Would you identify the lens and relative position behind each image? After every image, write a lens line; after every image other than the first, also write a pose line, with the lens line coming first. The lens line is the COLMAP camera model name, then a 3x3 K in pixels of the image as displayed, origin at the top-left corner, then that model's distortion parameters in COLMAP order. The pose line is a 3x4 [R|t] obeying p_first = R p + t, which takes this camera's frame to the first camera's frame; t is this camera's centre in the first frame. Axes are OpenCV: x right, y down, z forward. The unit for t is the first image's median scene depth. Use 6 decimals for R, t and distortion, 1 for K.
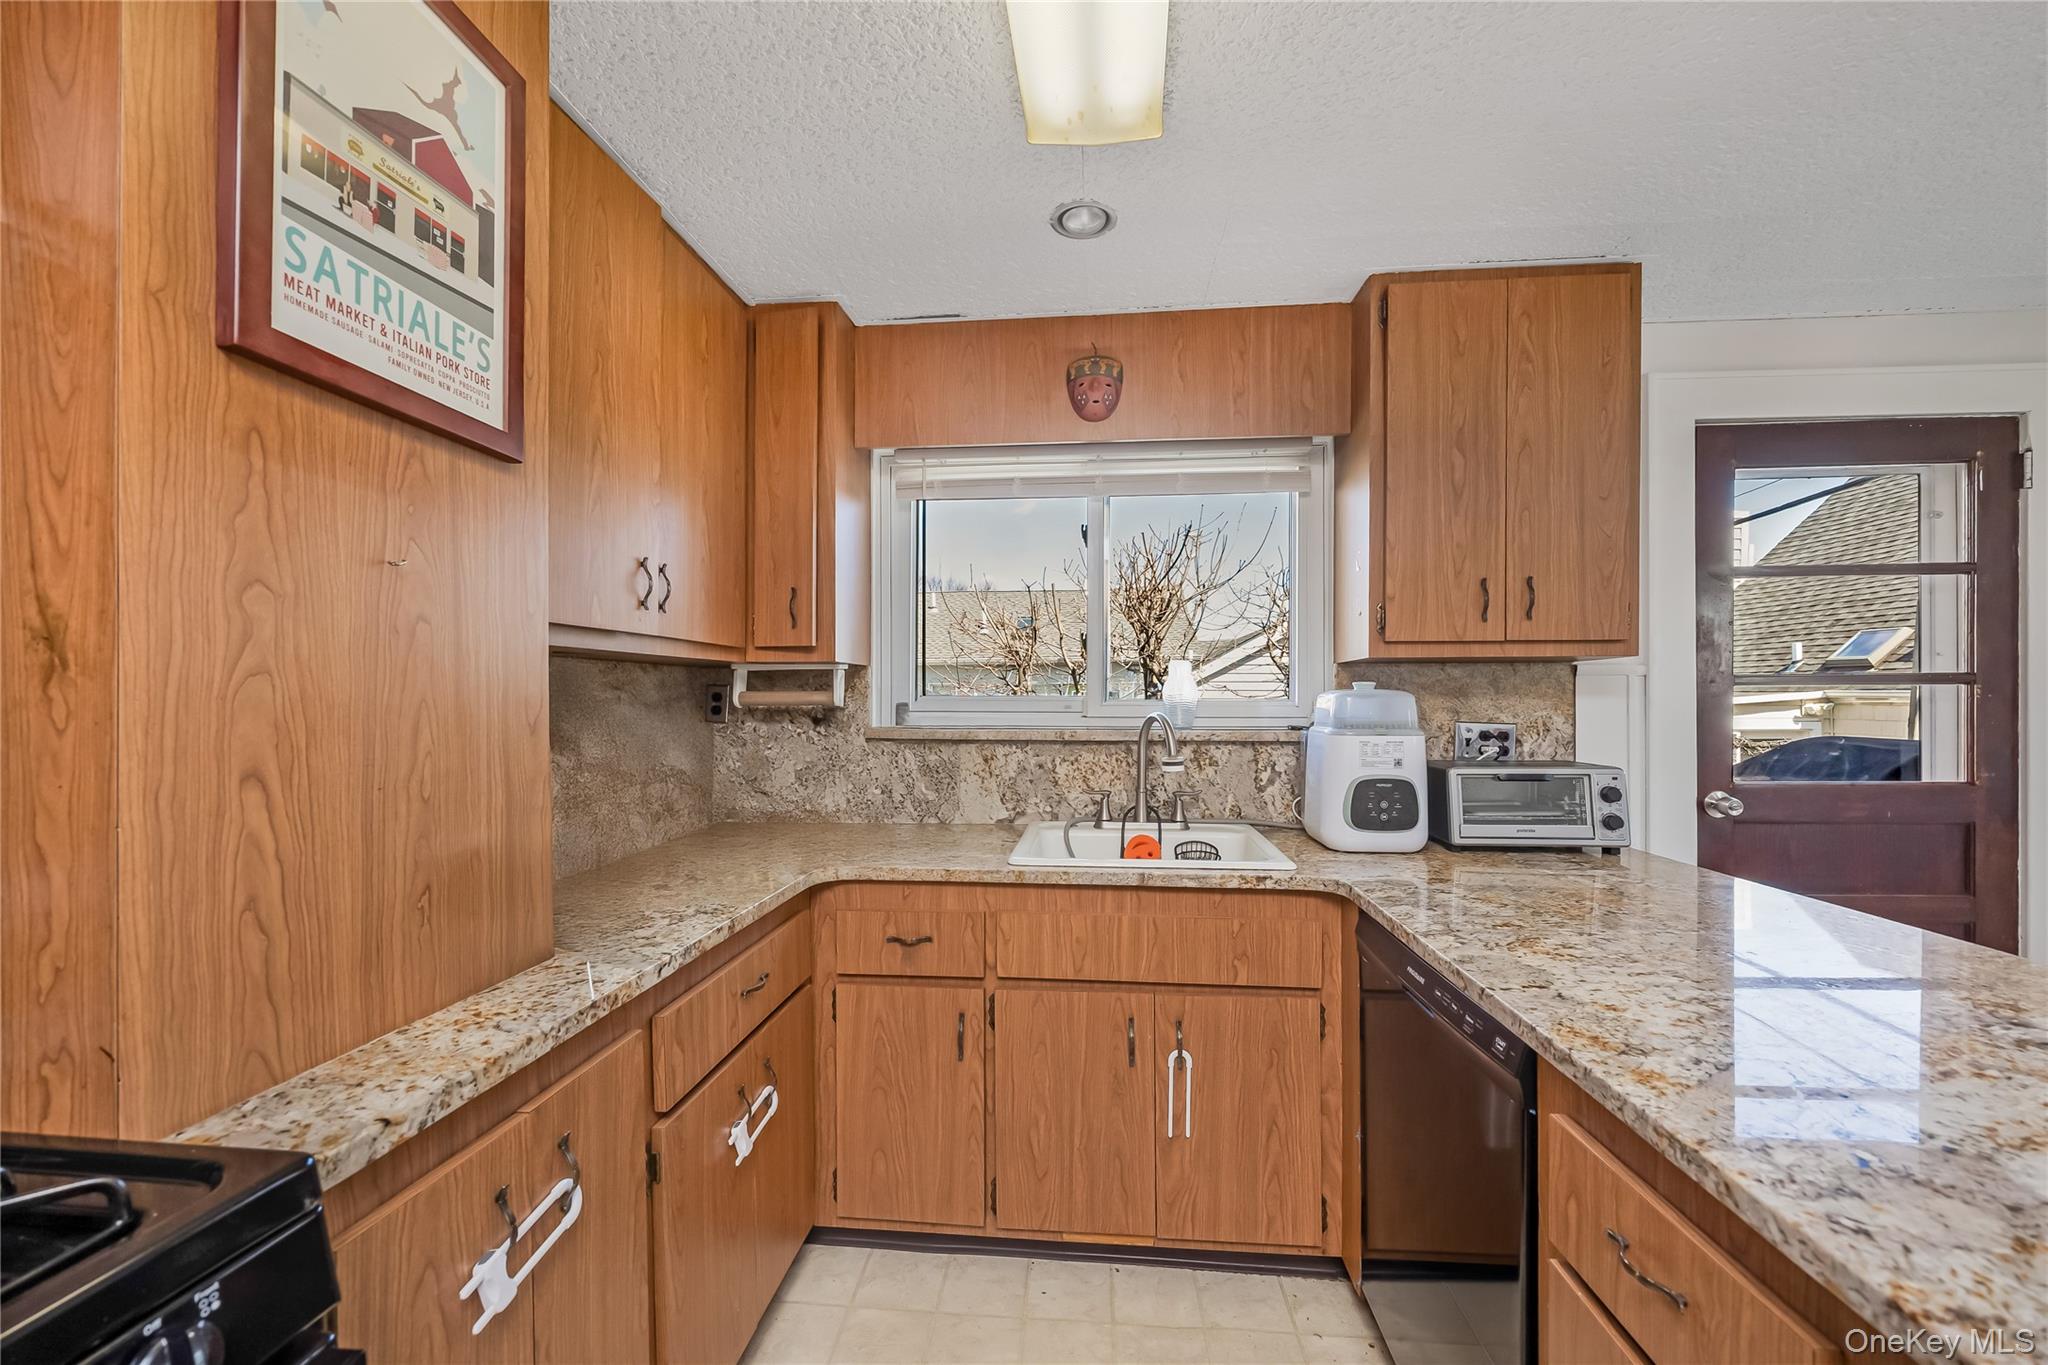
lens RADIAL K [[795.7, 0, 1023.2], [0, 795.7, 704.3], [0, 0, 1]] dist [-0.003599, 0.000609]
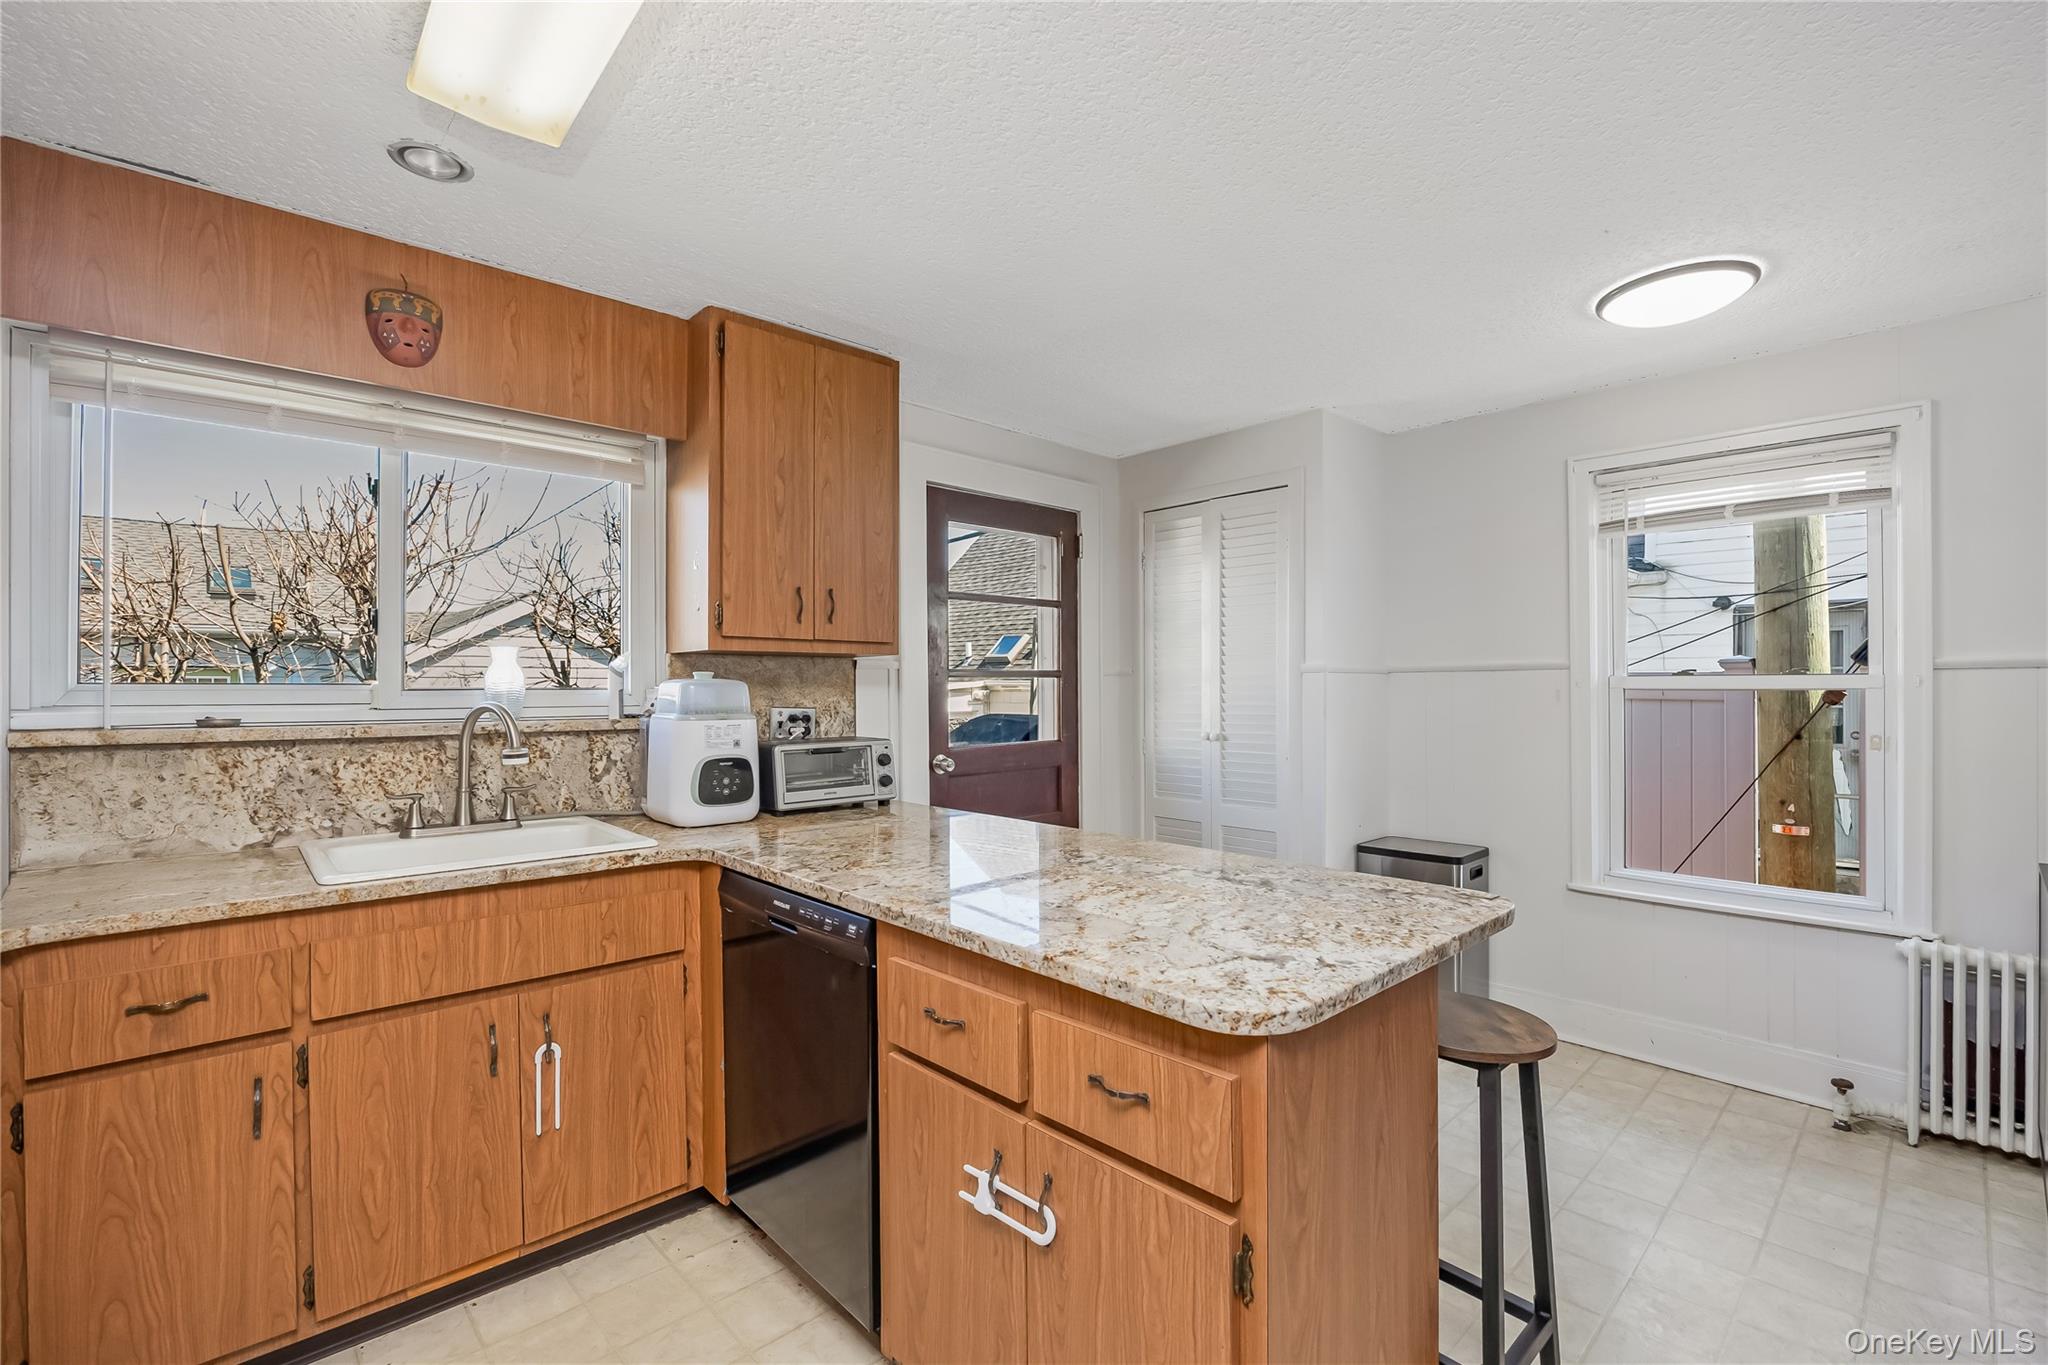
lens RADIAL K [[900.3, 0, 1029.8], [0, 900.3, 686.0], [0, 0, 1]] dist [-0.018551, -0.000113]
pose [[0.663376, -0.000644, 0.748286, -0.222843], [0.007318, 0.999957, -0.005626, 0.001891], [-0.748251, 0.009208, 0.663352, -0.176718]]
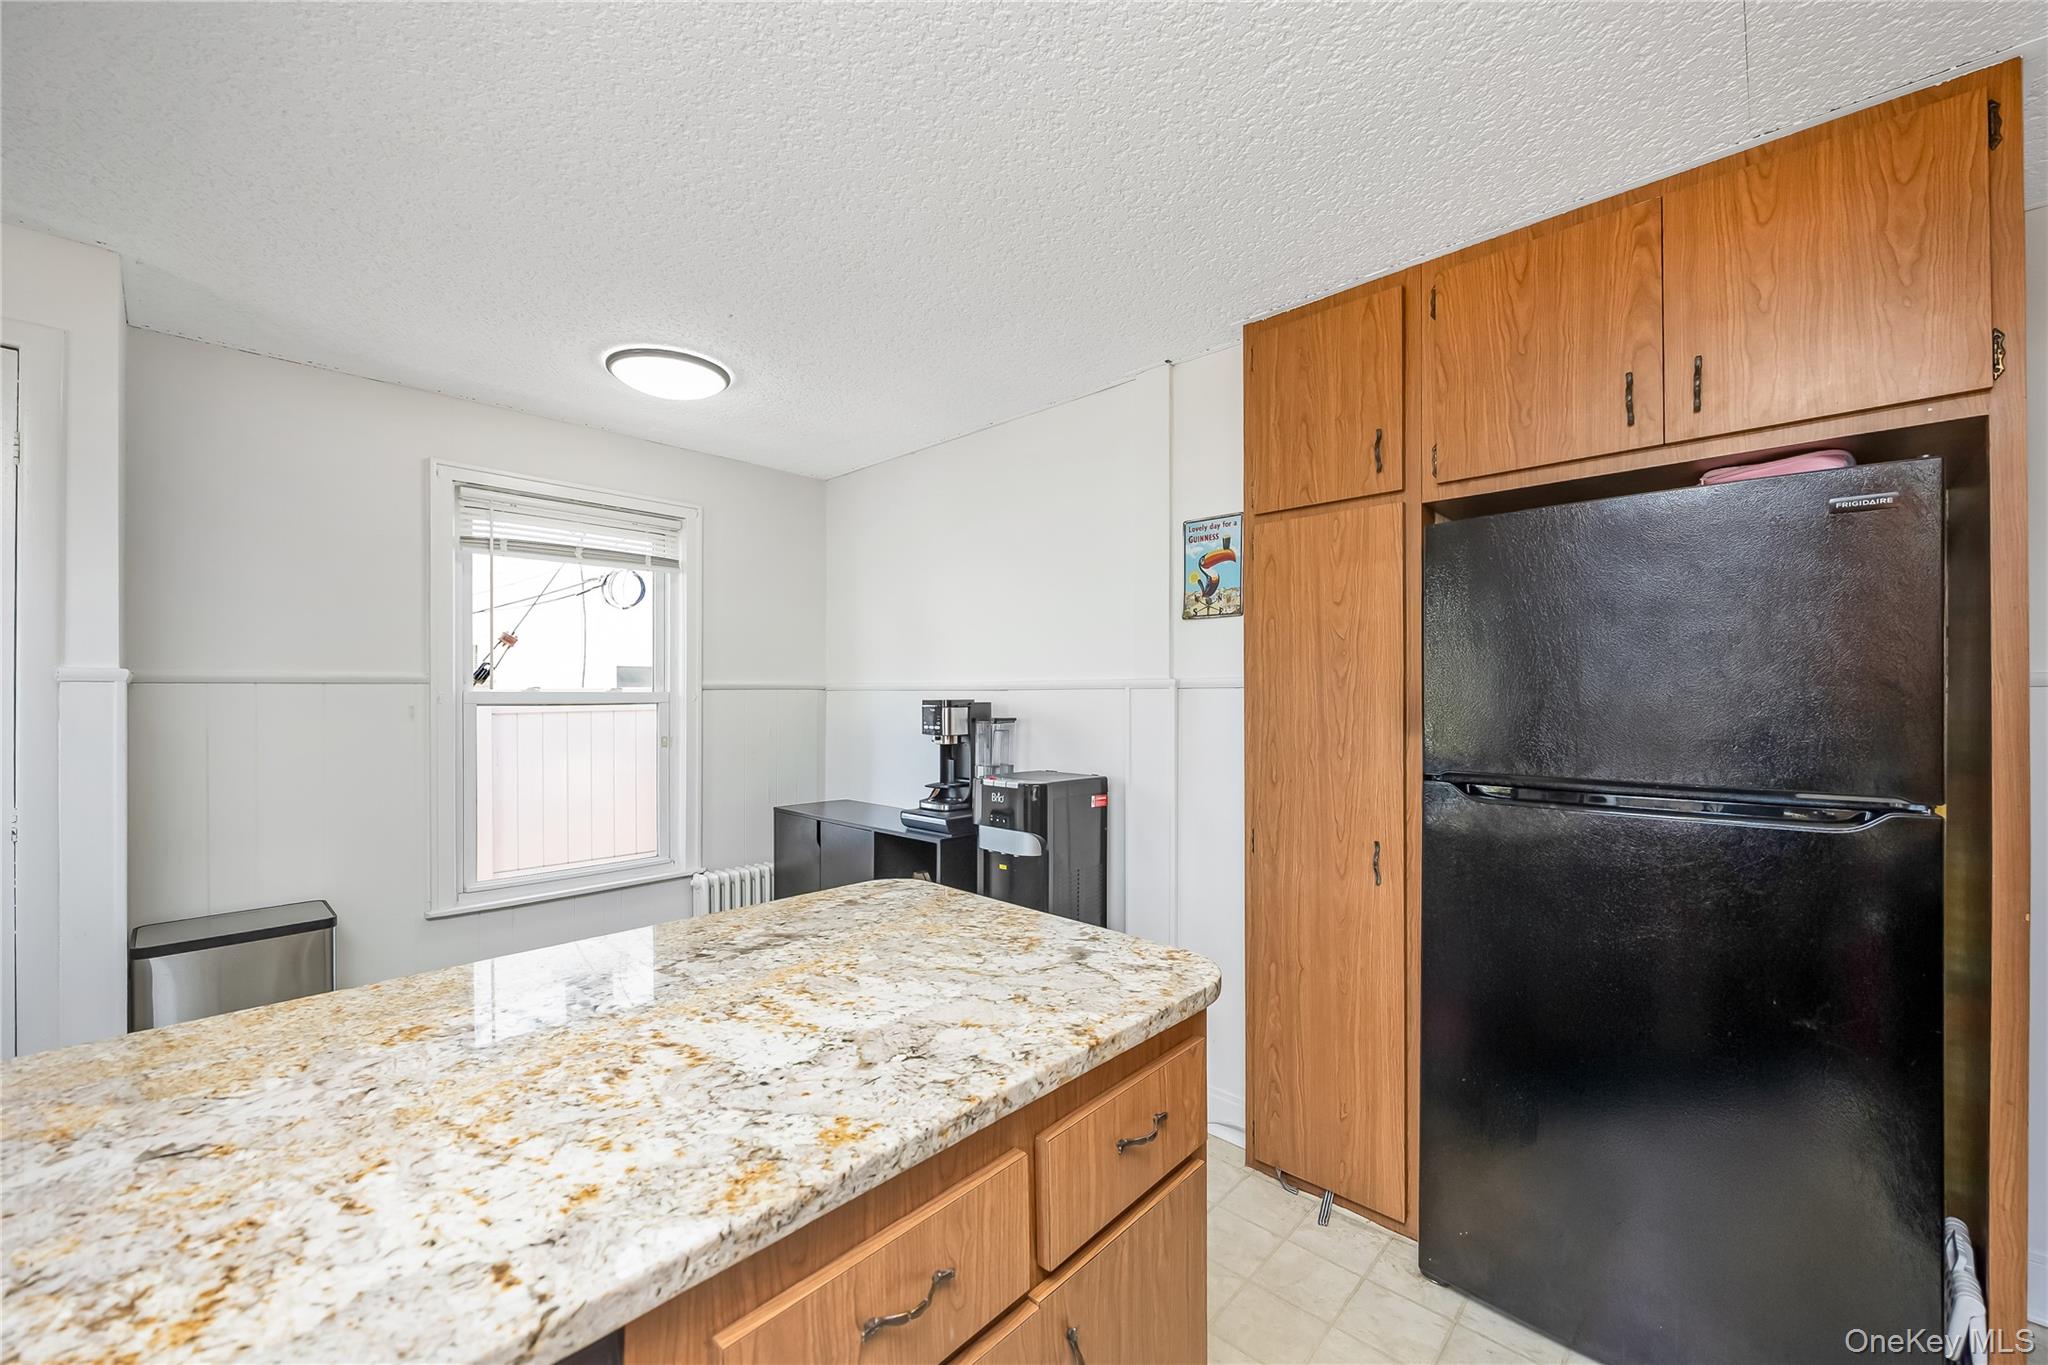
lens RADIAL K [[795.7, 0, 1029.9], [0, 795.7, 686.9], [0, 0, 1]] dist [-0.003599, 0.000609]
pose [[-0.791535, 0.006478, 0.611090, 0.026829], [0.005478, 0.999979, -0.003505, -0.015750], [-0.611100, 0.000573, -0.791554, 0.683472]]
